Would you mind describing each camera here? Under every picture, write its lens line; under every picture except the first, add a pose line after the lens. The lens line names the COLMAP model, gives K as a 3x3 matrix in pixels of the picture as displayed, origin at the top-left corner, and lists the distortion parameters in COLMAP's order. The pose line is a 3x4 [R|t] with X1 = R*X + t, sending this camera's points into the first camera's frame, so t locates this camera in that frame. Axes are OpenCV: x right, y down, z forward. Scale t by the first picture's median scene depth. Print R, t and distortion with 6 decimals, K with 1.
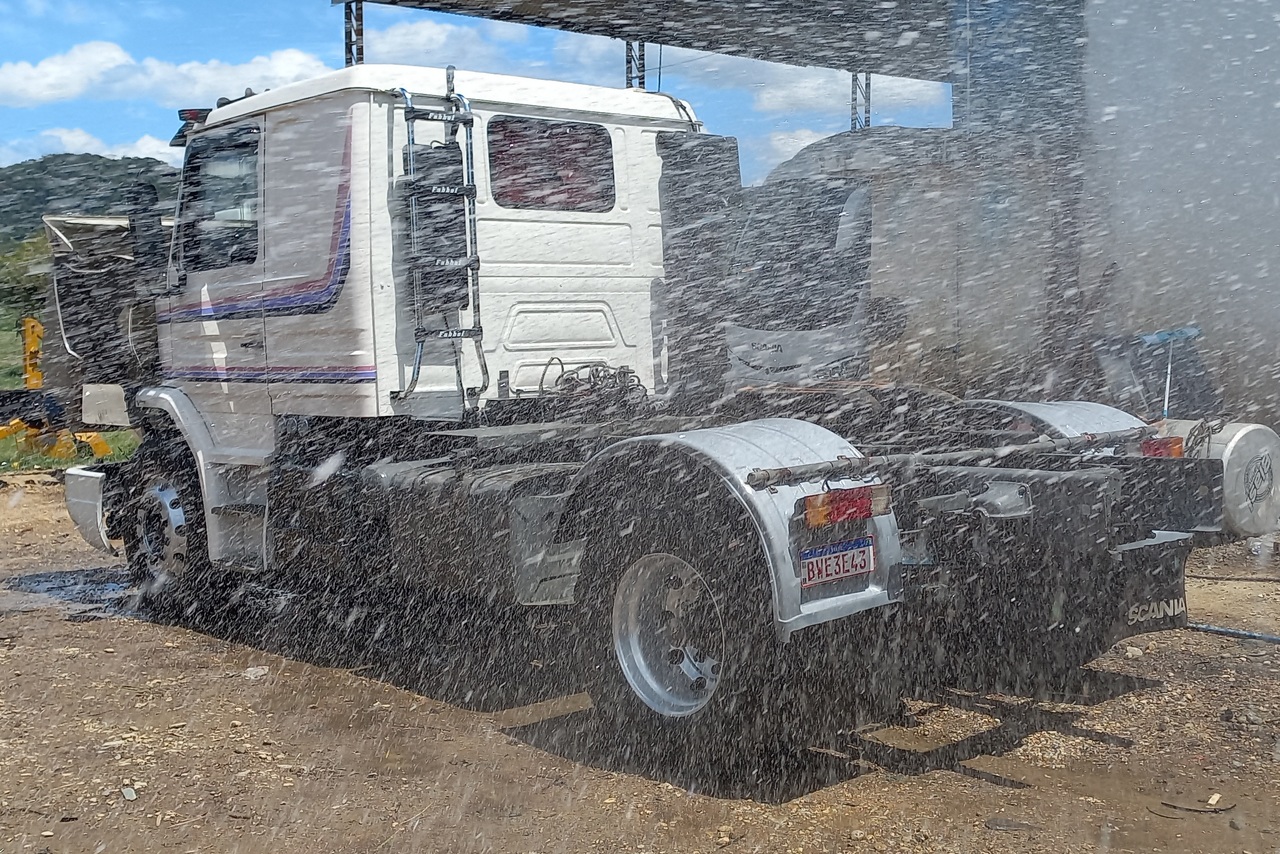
lens RADIAL K [[1473.4, 0, 642.6], [0, 1473.4, 492.2], [0, 0, 1]] dist [0.057247, 0.009458]
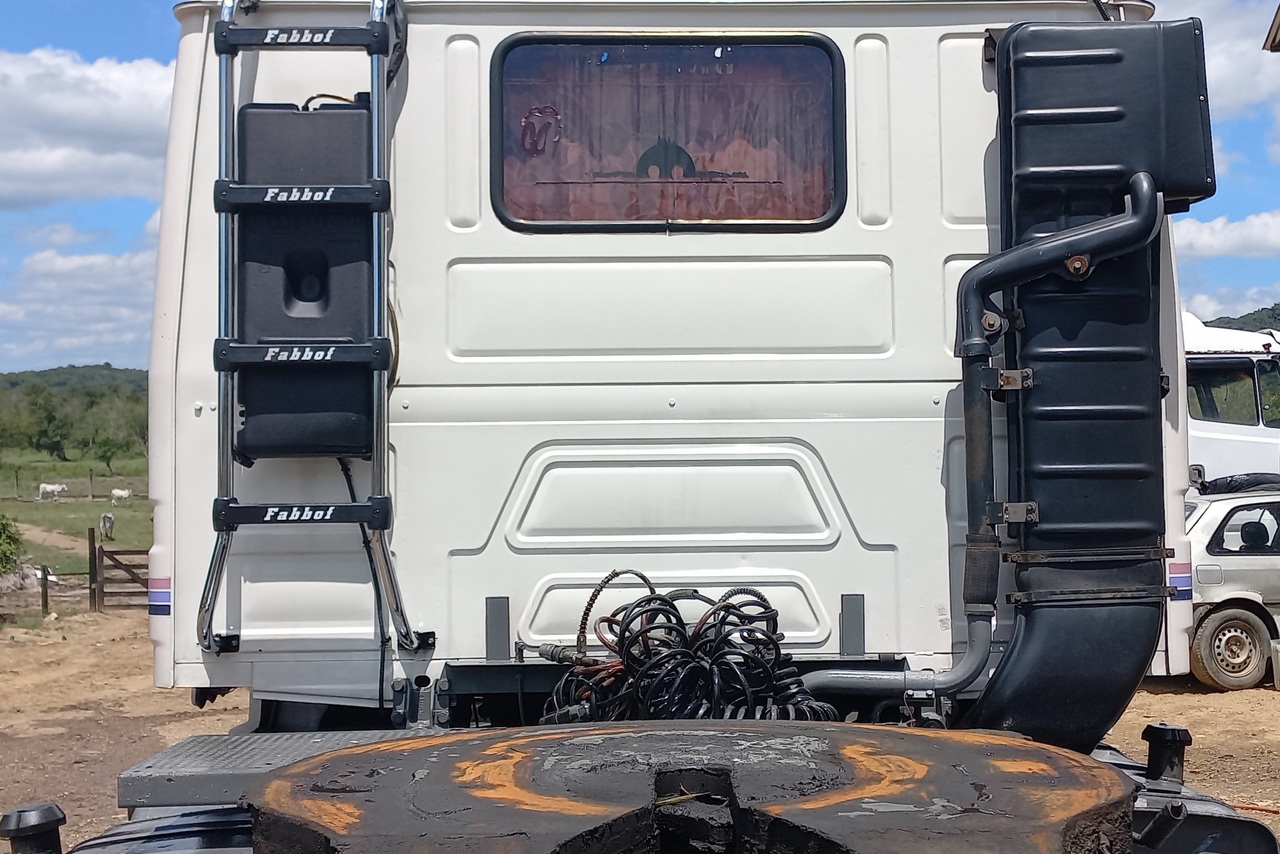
lens RADIAL K [[1473.4, 0, 642.6], [0, 1473.4, 492.2], [0, 0, 1]] dist [0.057247, 0.009458]
pose [[0.760406, -0.008166, -0.649397, 0.222526], [-0.077424, 0.991650, -0.103129, -0.071020], [0.644816, 0.128699, 0.753424, 0.689607]]
